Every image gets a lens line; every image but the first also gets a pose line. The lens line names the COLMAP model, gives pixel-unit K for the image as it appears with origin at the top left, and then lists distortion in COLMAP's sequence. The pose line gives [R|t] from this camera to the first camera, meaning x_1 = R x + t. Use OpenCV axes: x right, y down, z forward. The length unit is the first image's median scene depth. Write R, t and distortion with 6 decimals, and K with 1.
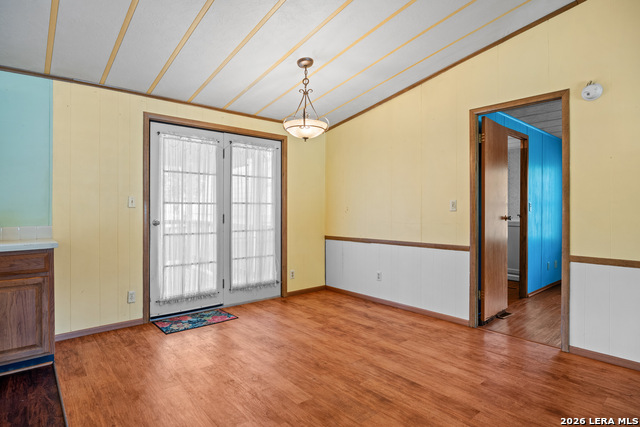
lens RADIAL K [[341.2, 0, 315.7], [0, 341.2, 207.8], [0, 0, 1]] dist [-0.018858, 0.002846]
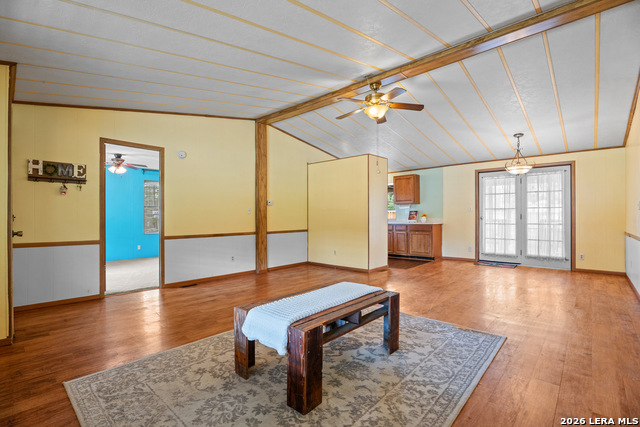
lens RADIAL K [[296.4, 0, 306.1], [0, 296.4, 221.8], [0, 0, 1]] dist [-0.005341, -0.000006]
pose [[0.102717, 0.018774, -0.994533, 1.249533], [0.008803, 0.999766, 0.019782, 0.018917], [0.994672, -0.010786, 0.102527, -0.323411]]
